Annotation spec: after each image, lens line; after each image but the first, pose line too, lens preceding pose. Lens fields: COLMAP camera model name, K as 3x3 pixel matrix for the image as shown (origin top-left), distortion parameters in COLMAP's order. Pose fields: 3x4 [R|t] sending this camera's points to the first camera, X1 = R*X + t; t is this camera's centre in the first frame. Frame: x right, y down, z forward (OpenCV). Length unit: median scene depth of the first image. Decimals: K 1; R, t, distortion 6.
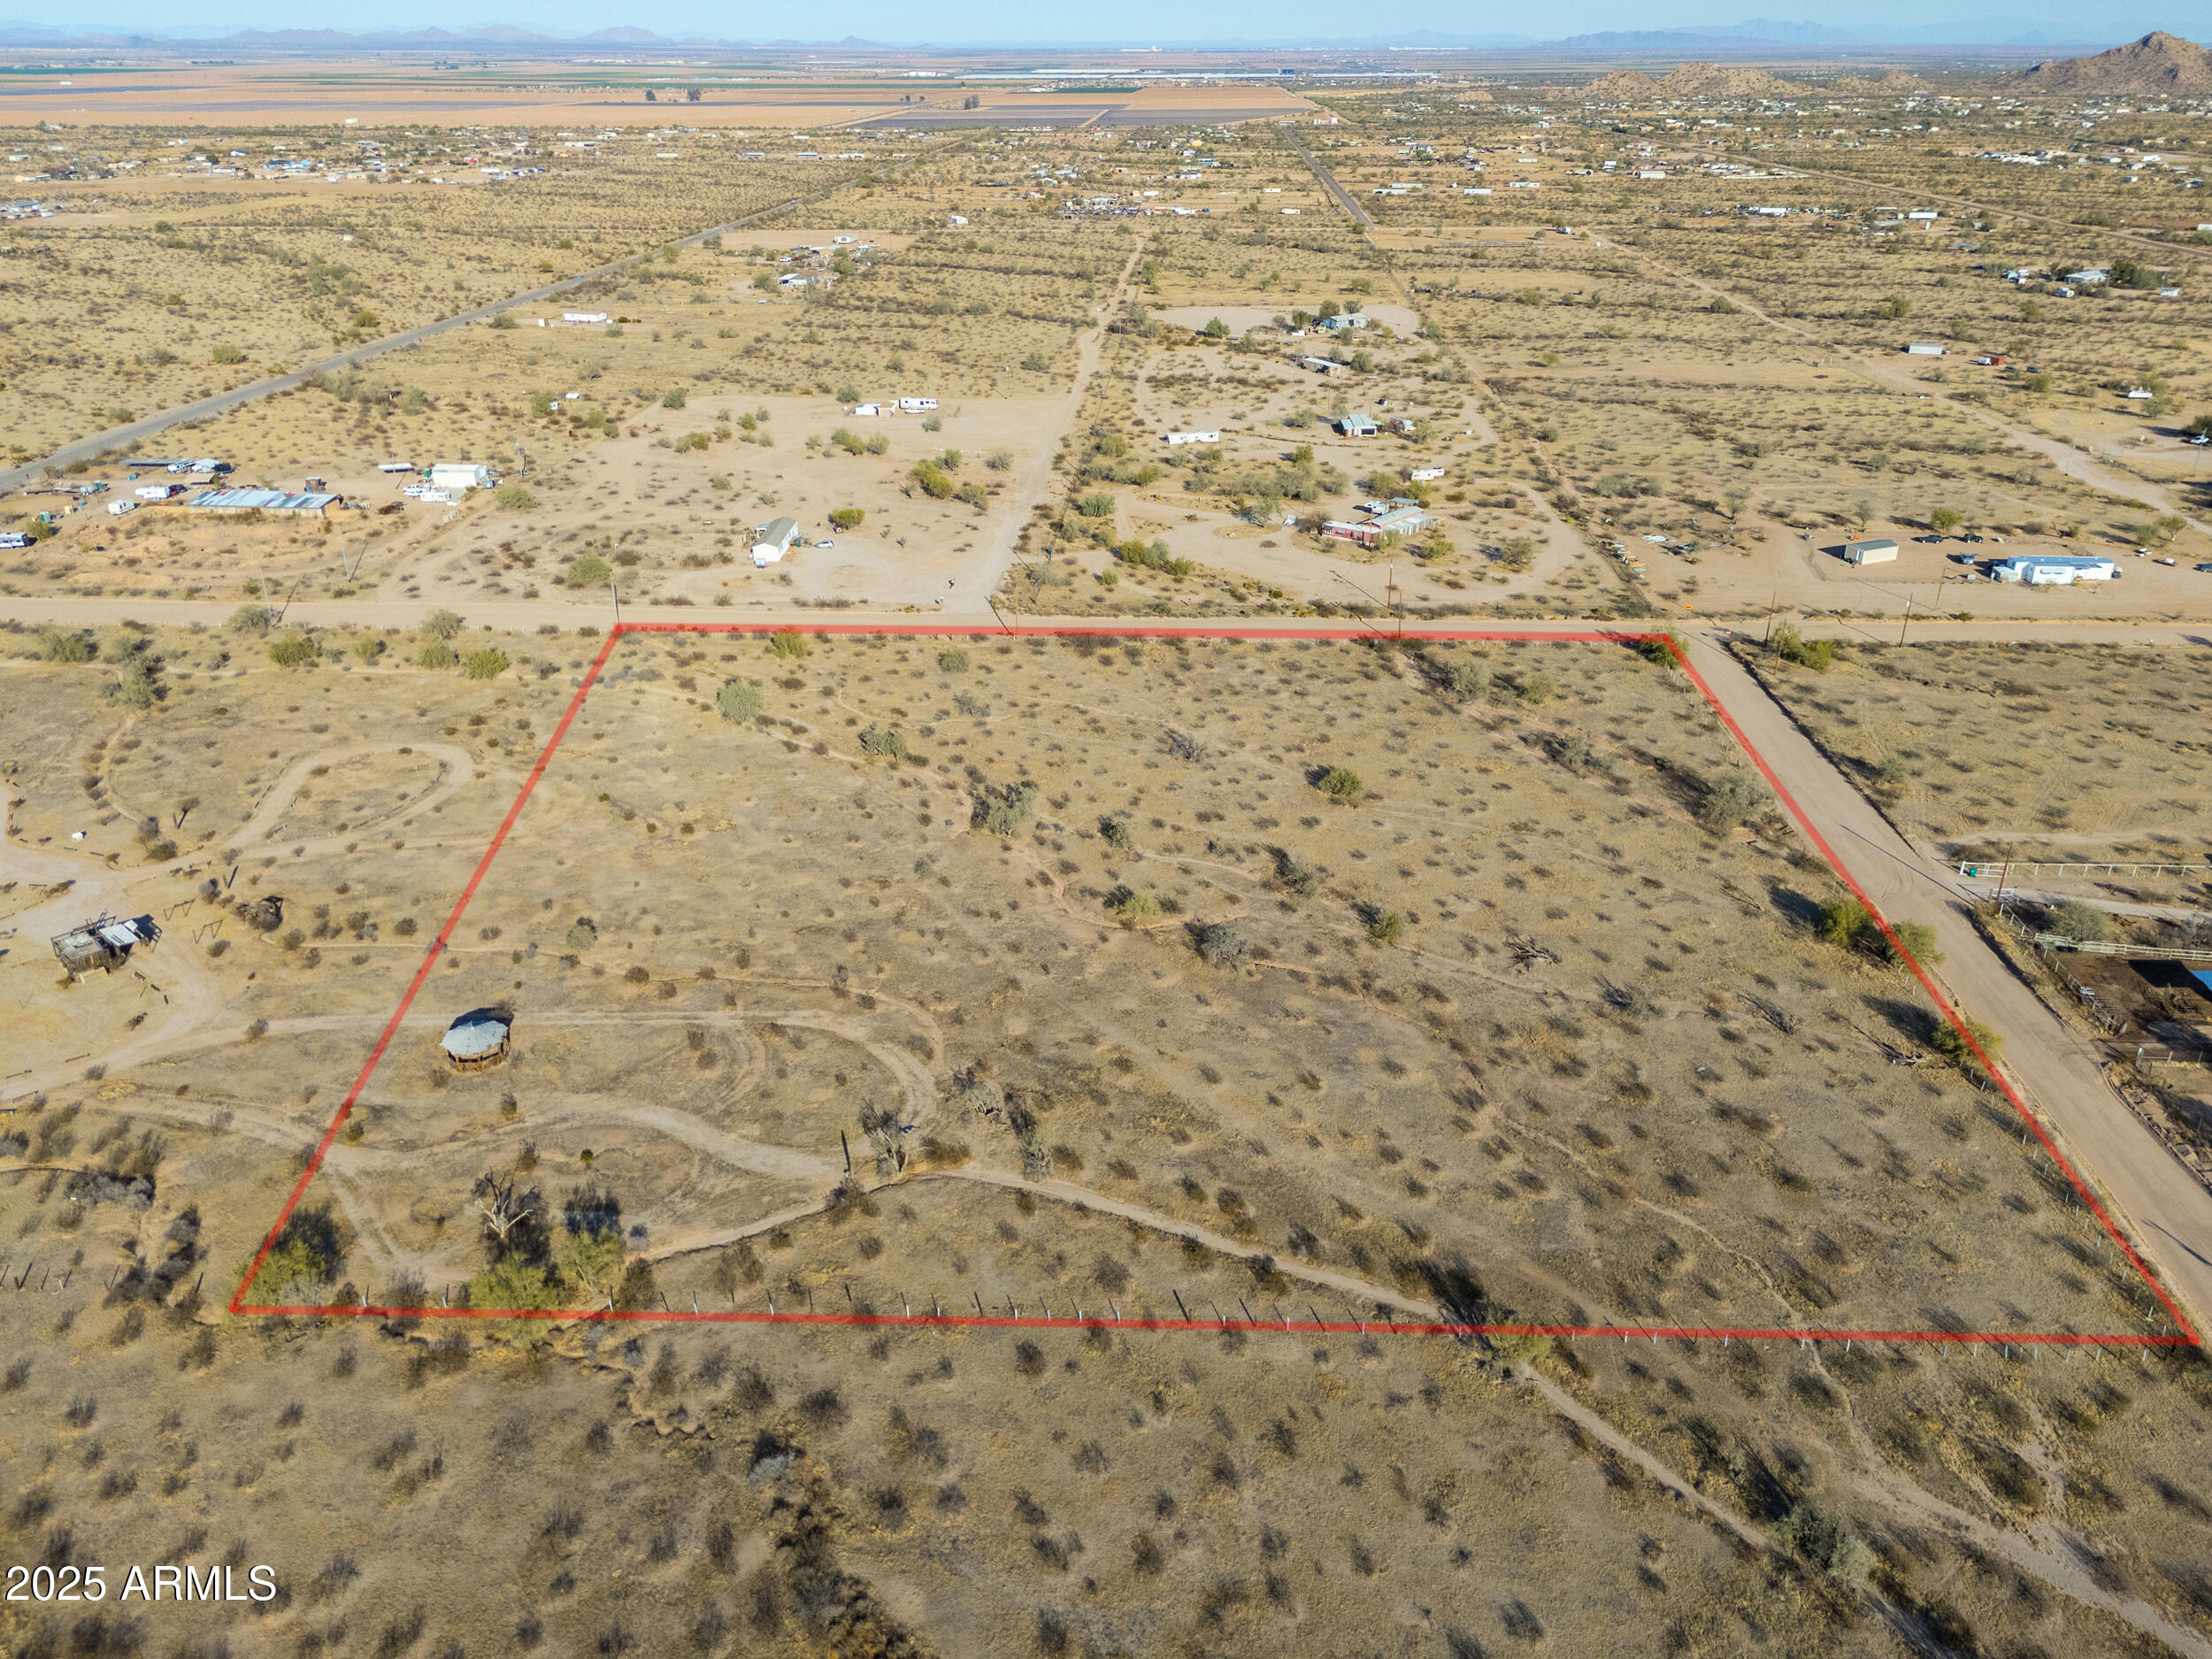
lens RADIAL K [[1691.9, 0, 1106.0], [0, 1691.9, 829.5], [0, 0, 1]] dist [0.084371, -0.090911]
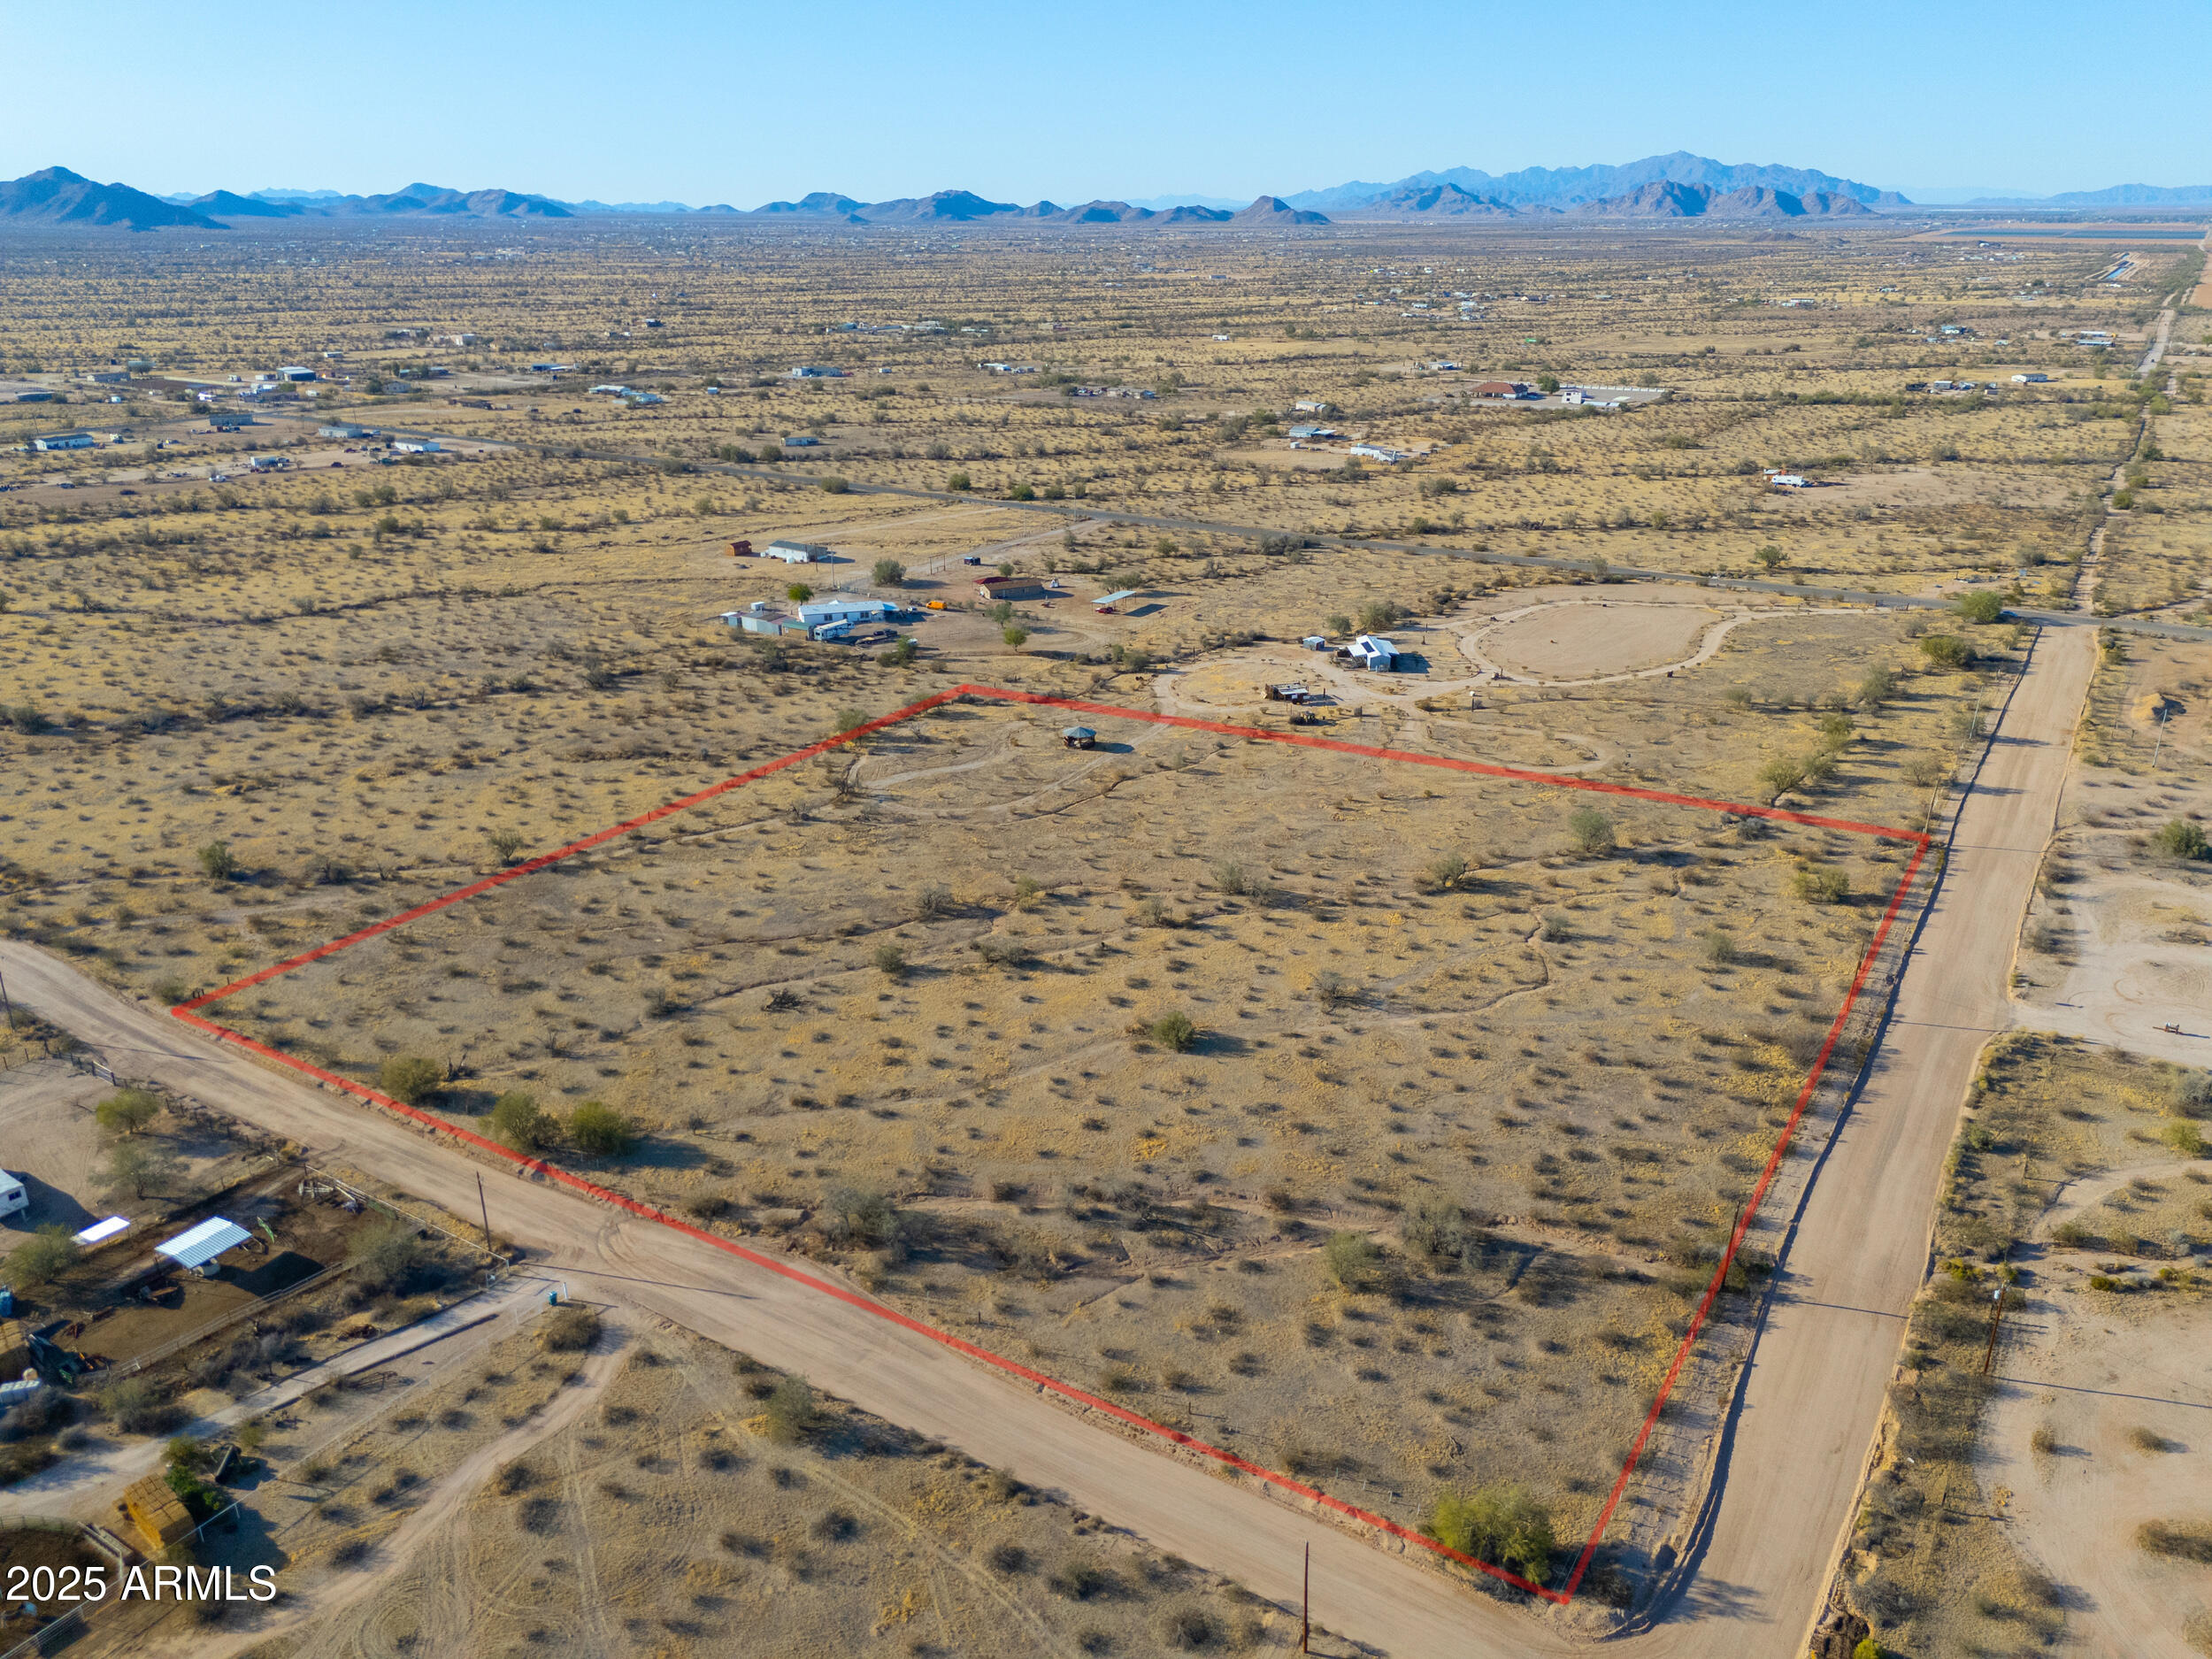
lens RADIAL K [[1627.8, 0, 1106.0], [0, 1627.8, 829.5], [0, 0, 1]] dist [0.079073, -0.082415]
pose [[-0.474209, 0.315993, -0.821751, 1.480520], [-0.365082, 0.778763, 0.510140, -0.952043], [0.801150, 0.541920, -0.253933, 2.048776]]
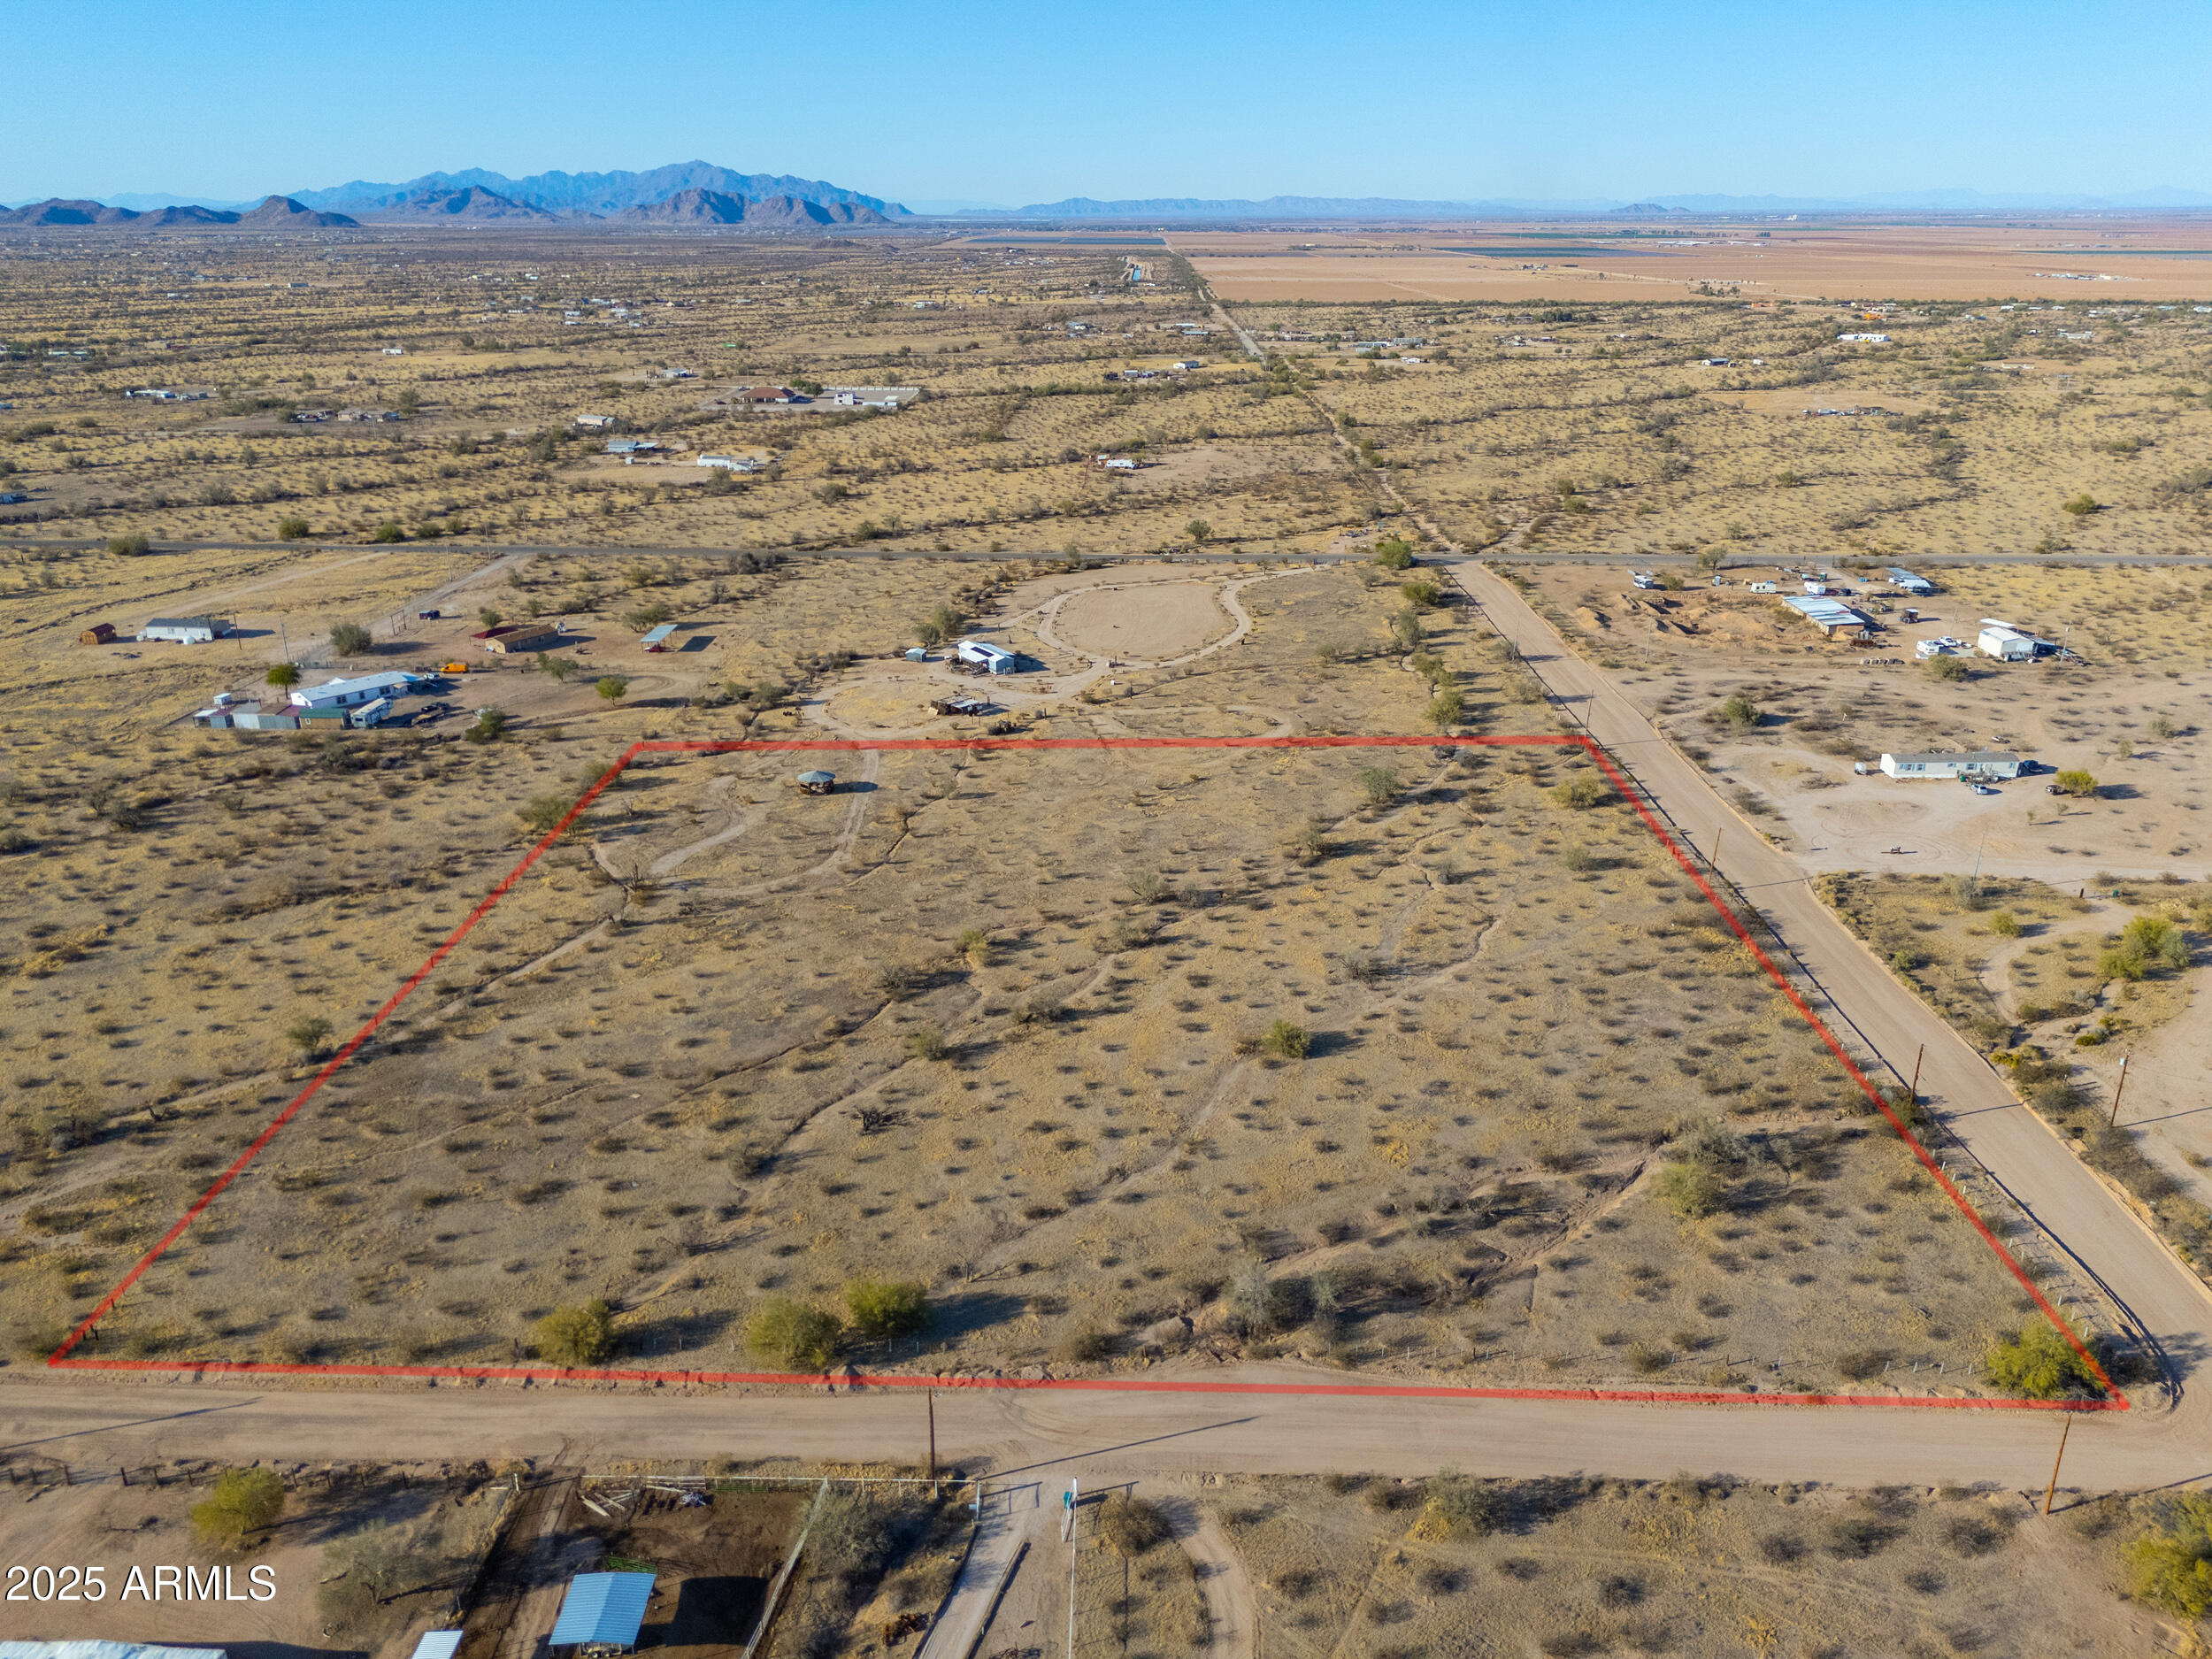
lens RADIAL K [[1627.8, 0, 1106.0], [0, 1627.8, 829.5], [0, 0, 1]] dist [0.079073, -0.082415]
pose [[0.044949, 0.355022, -0.933777, 1.585119], [-0.416660, 0.856202, 0.305472, -0.606000], [0.907951, 0.375336, 0.186409, 1.309047]]
